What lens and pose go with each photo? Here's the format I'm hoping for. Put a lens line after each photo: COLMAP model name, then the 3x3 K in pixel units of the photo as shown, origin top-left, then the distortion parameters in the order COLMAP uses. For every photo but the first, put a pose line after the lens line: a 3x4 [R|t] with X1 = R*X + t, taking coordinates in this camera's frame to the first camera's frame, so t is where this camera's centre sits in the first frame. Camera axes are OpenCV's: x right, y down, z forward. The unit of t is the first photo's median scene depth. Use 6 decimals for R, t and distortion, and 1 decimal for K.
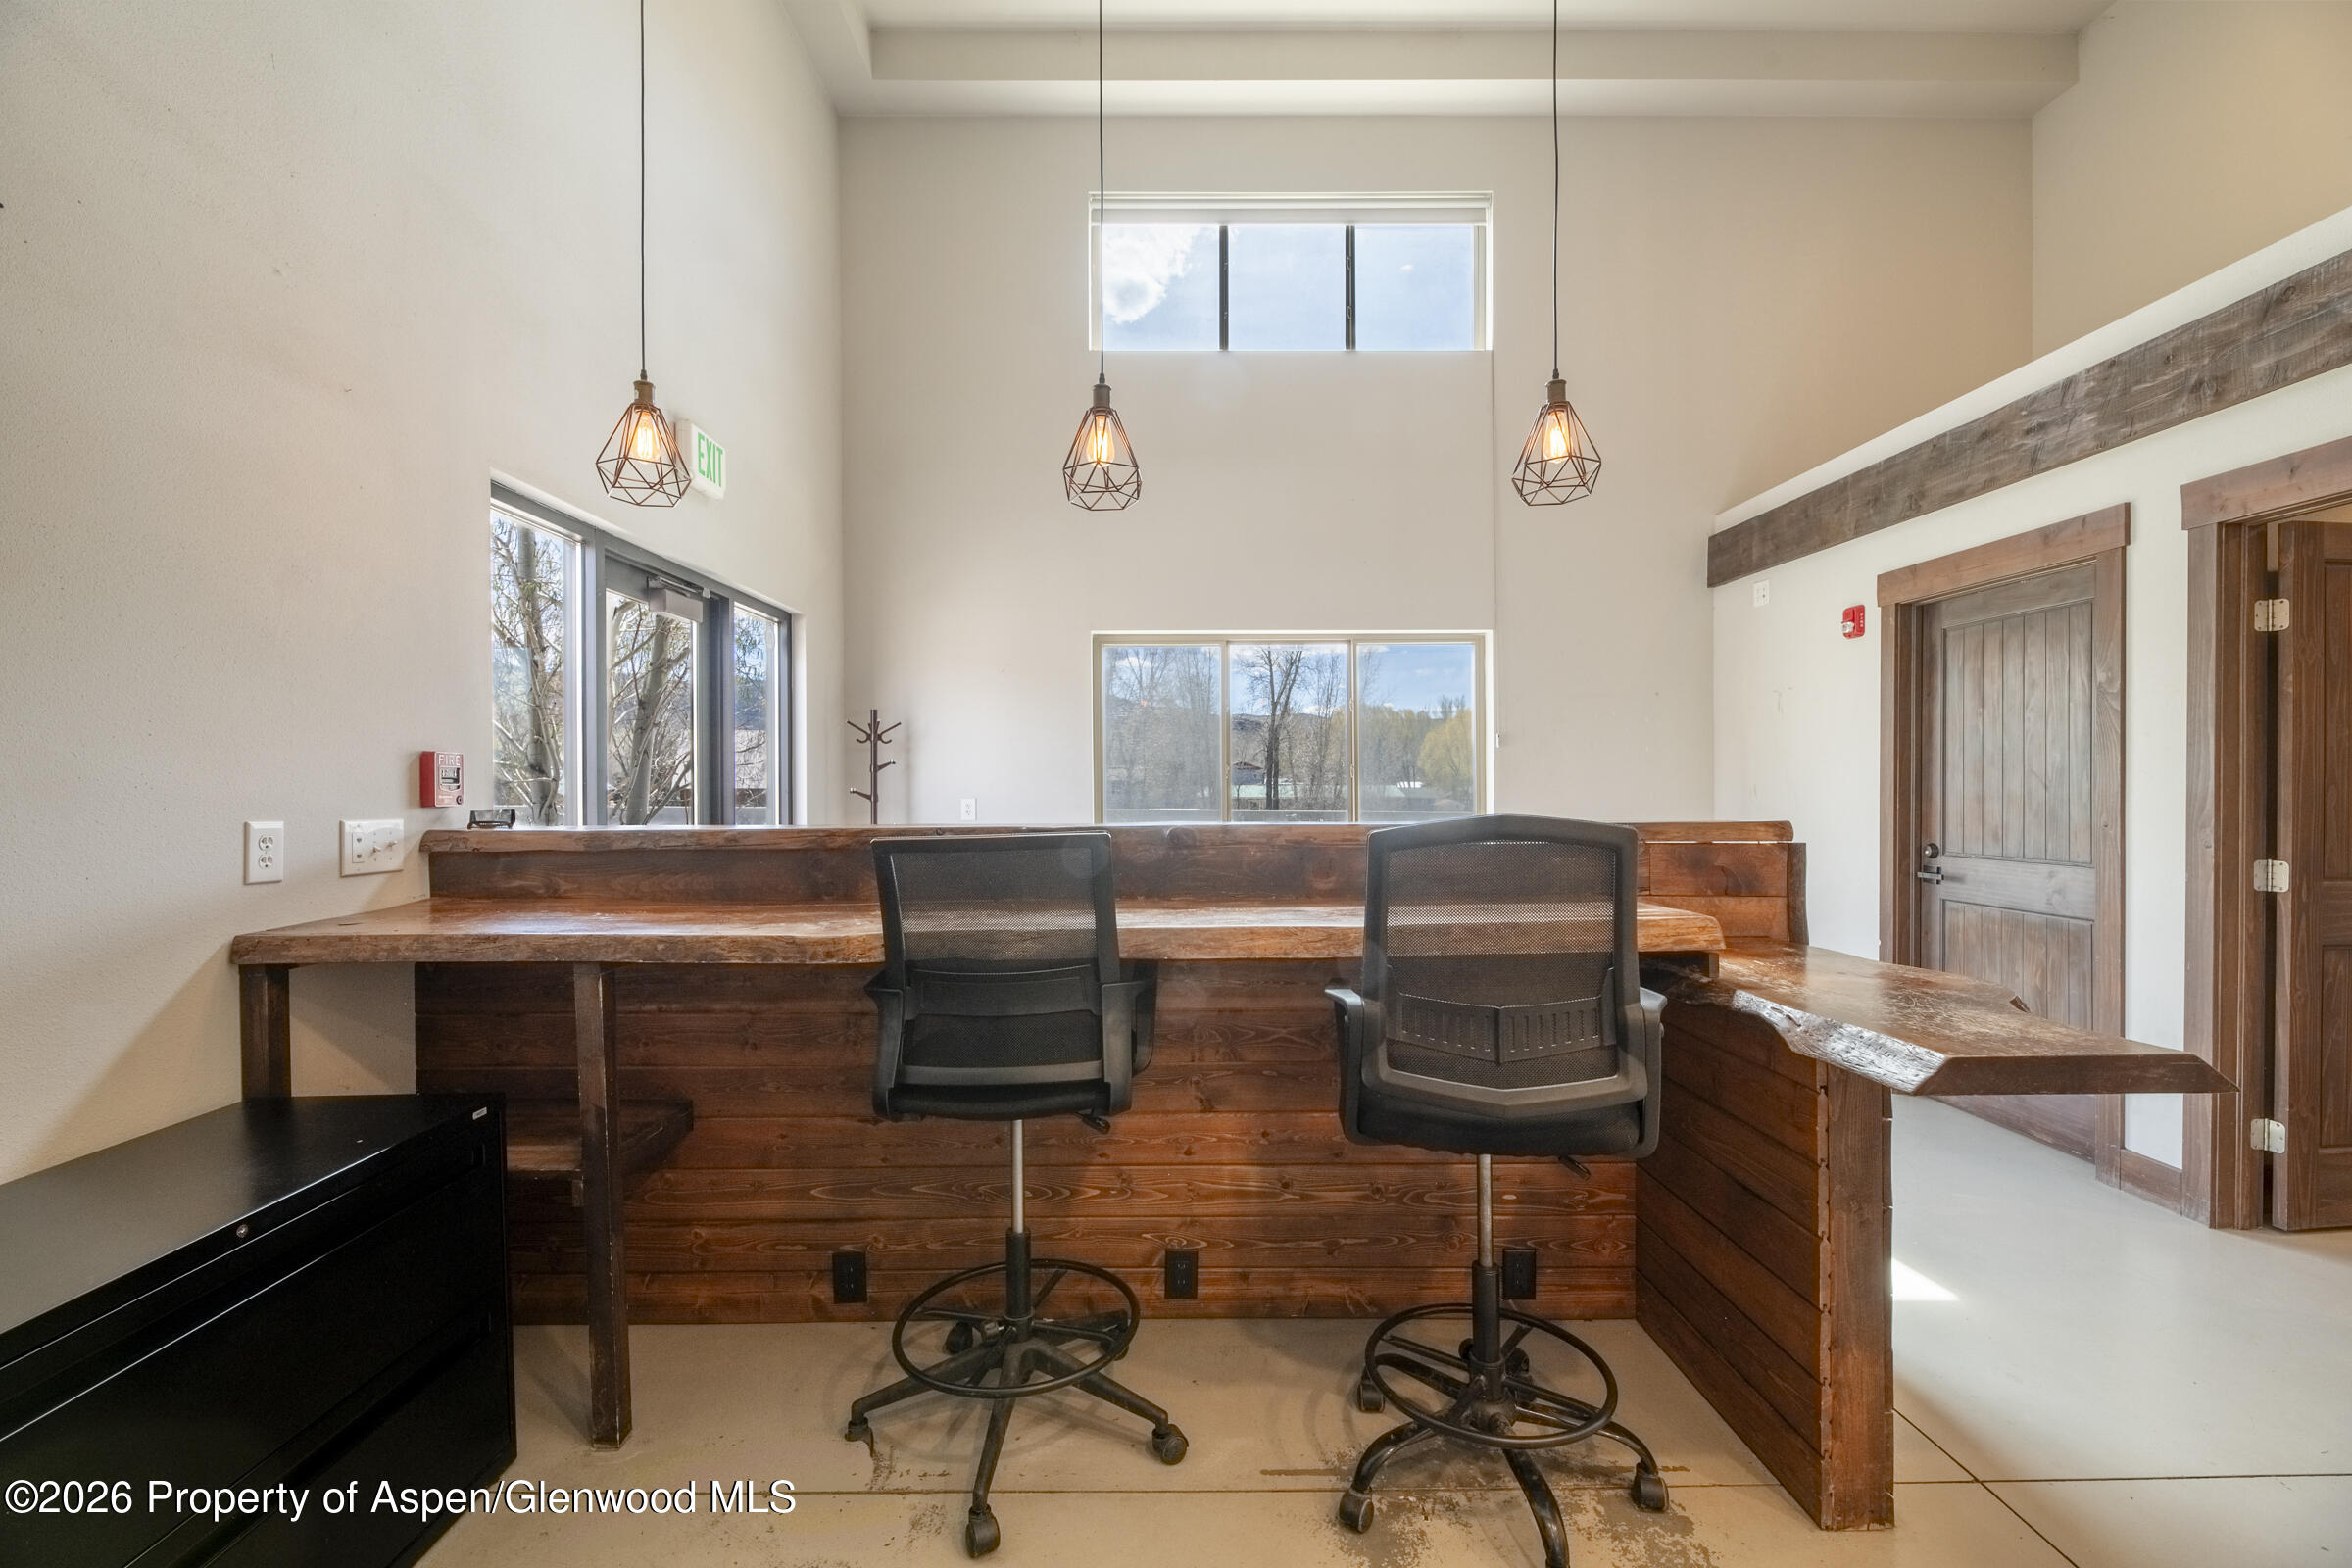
lens RADIAL K [[960.8, 0, 1166.7], [0, 960.8, 793.8], [0, 0, 1]] dist [-0.001693, 0.000301]
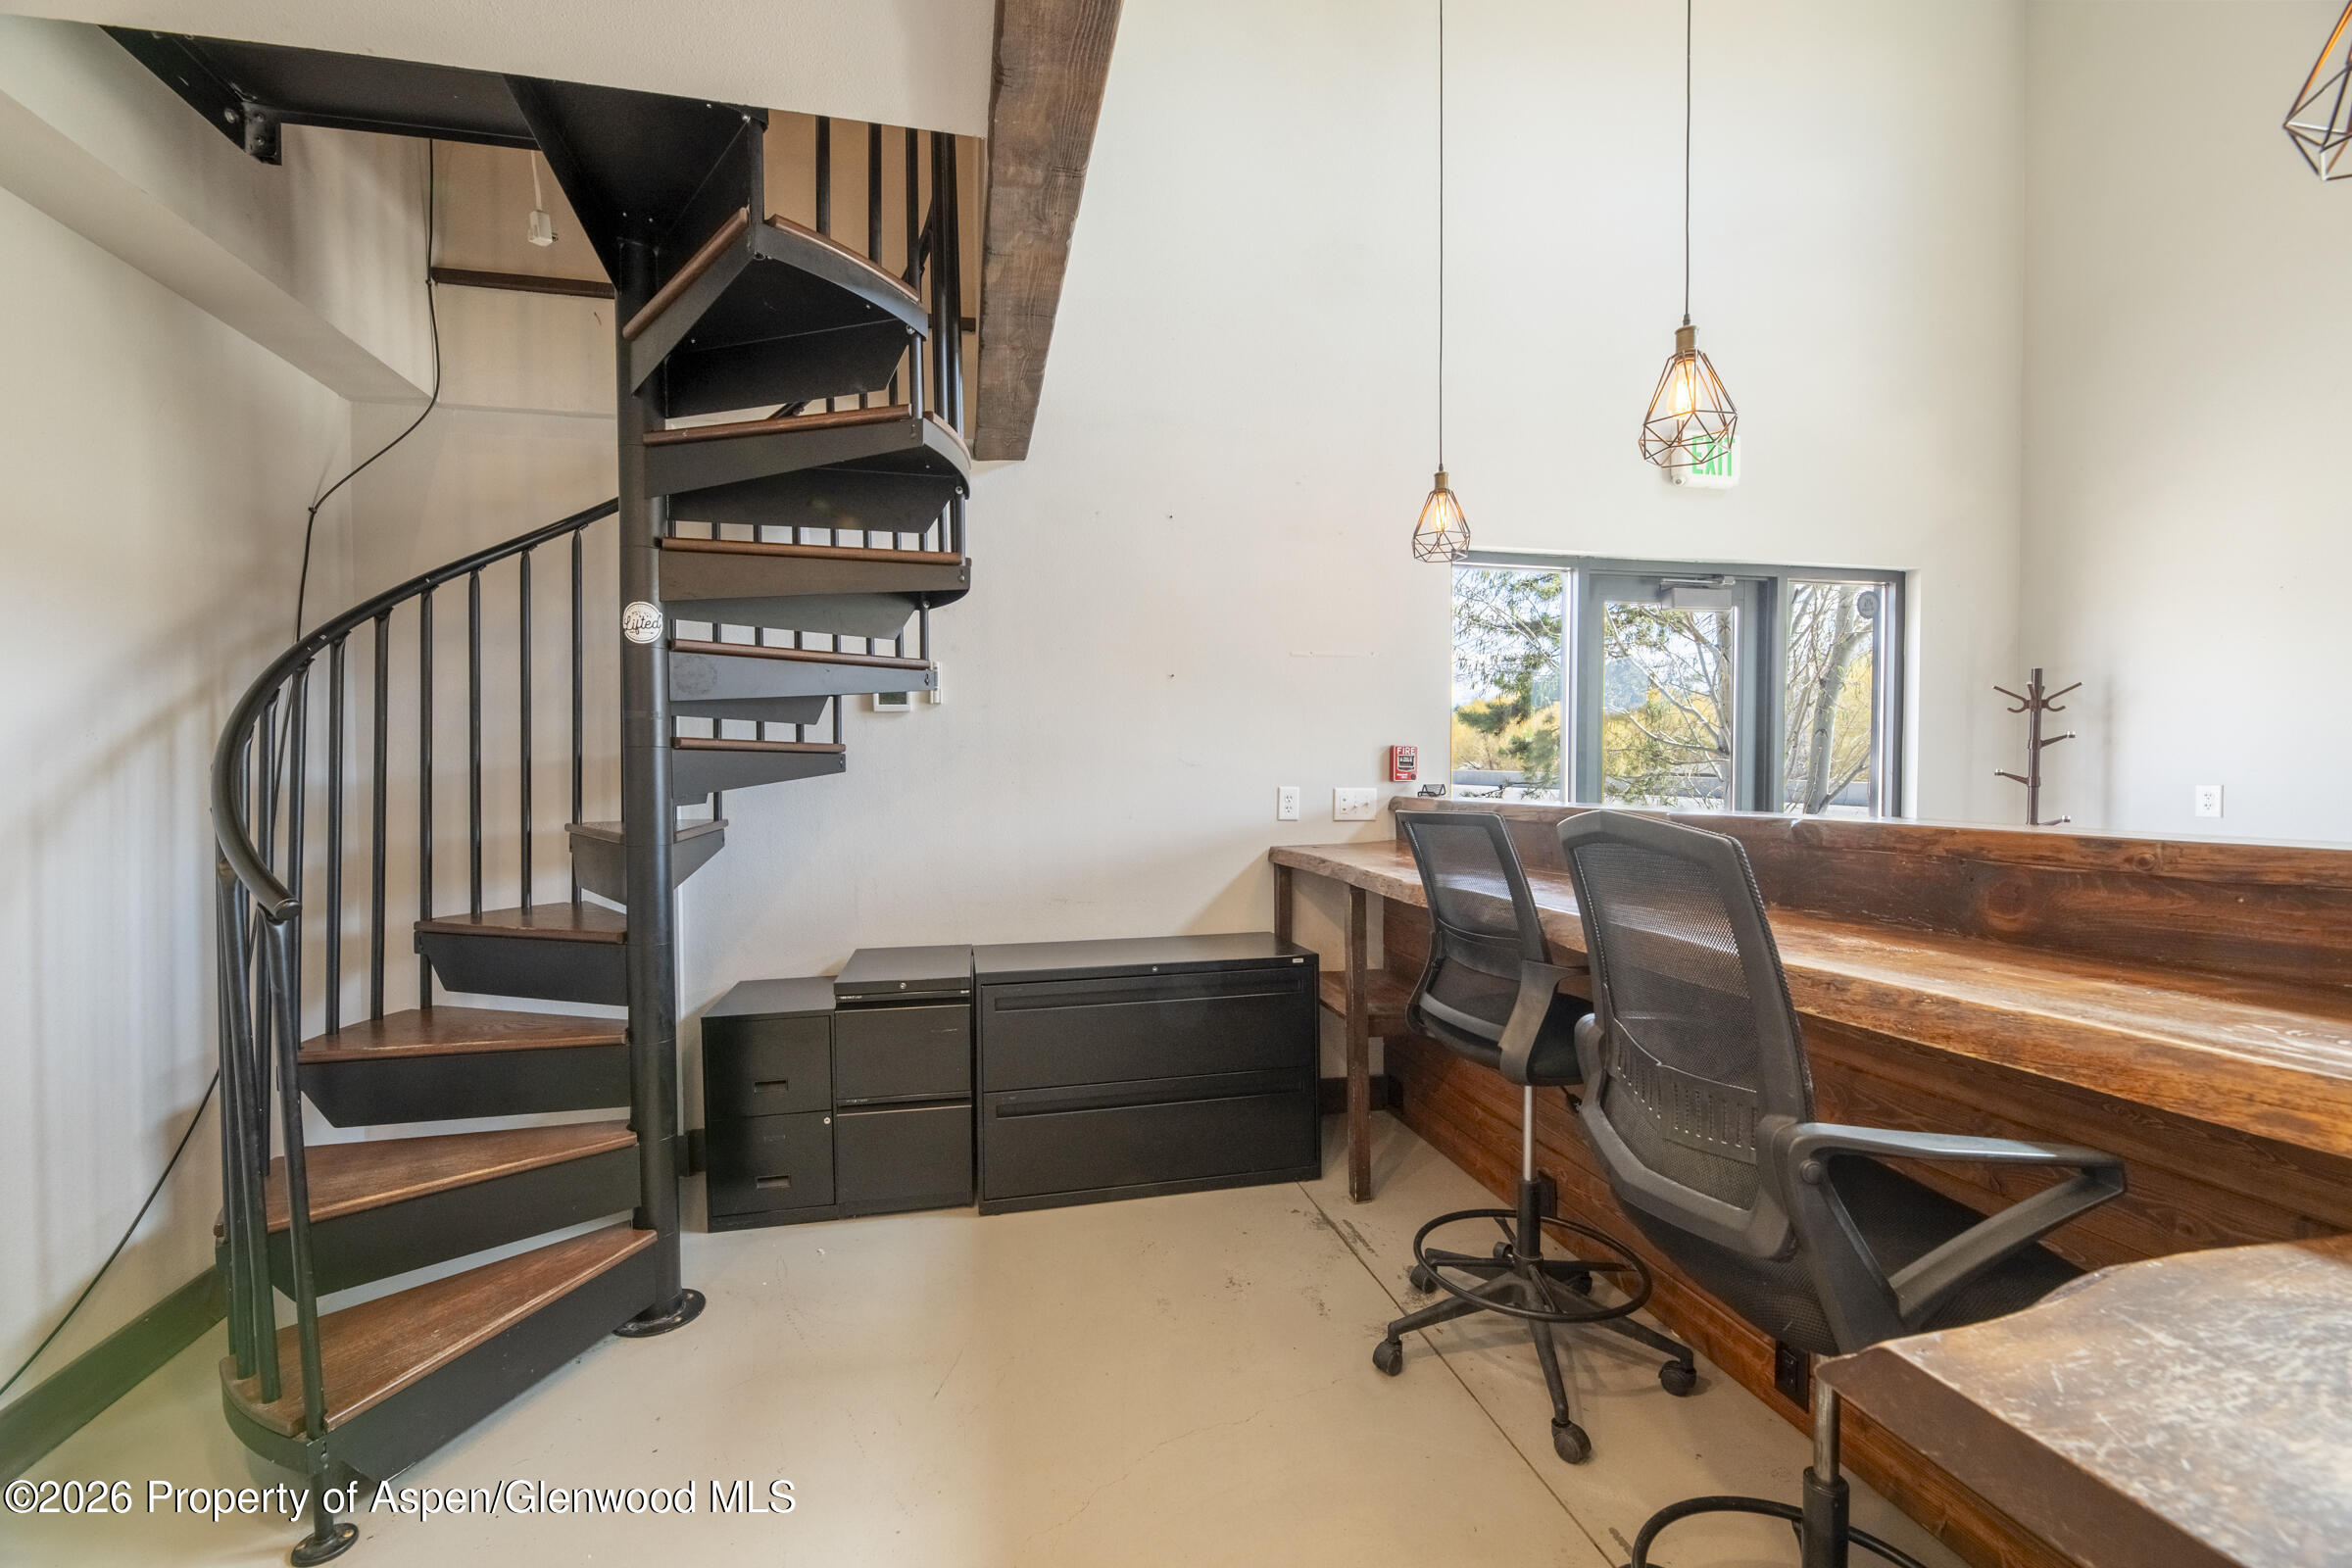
lens RADIAL K [[967.6, 0, 1175.3], [0, 967.6, 790.1], [0, 0, 1]] dist [-0.000536, -0.000509]
pose [[0.220535, 0.025690, -0.975041, 0.685905], [-0.006775, 0.999669, 0.024806, -0.008275], [0.975356, 0.001135, 0.220636, 0.308900]]
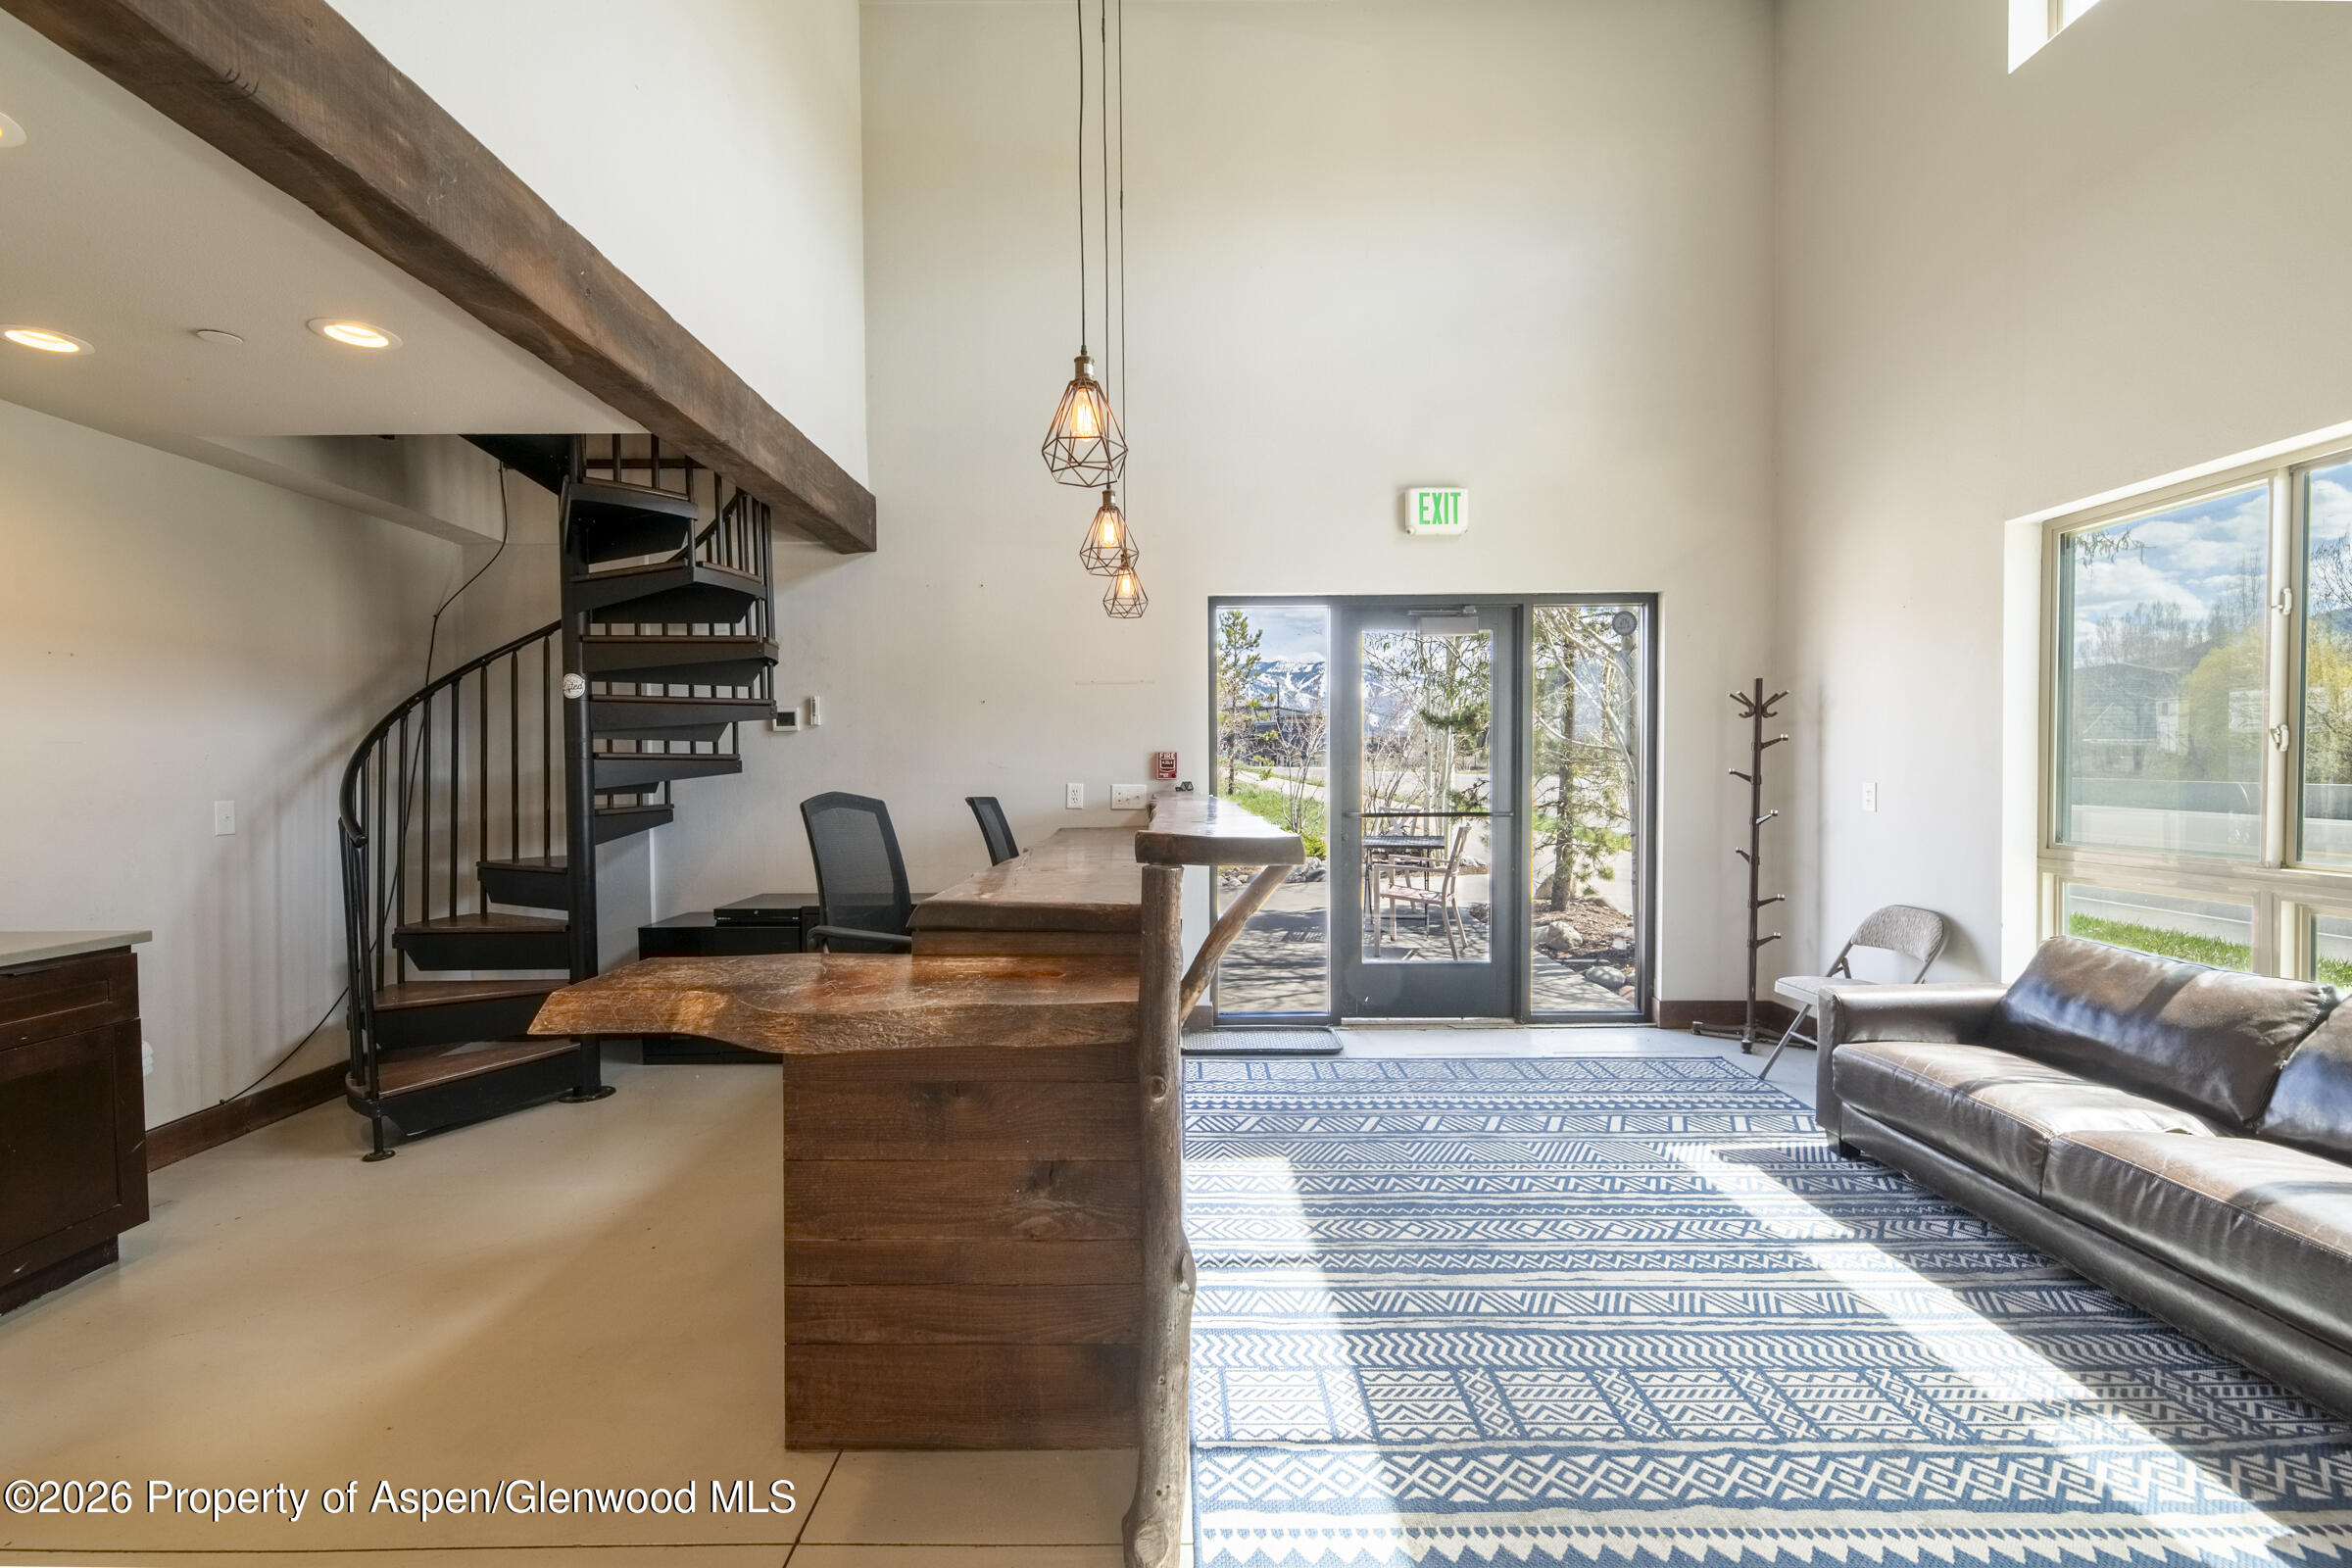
lens RADIAL K [[1020.3, 0, 1176.0], [0, 1020.3, 784.0], [0, 0, 1]] dist [-0.000836, -0.000621]
pose [[0.005888, 0.022386, -0.999732, 1.370244], [-0.003580, 0.999743, 0.022365, -0.023262], [0.999976, 0.003447, 0.005967, 1.021046]]
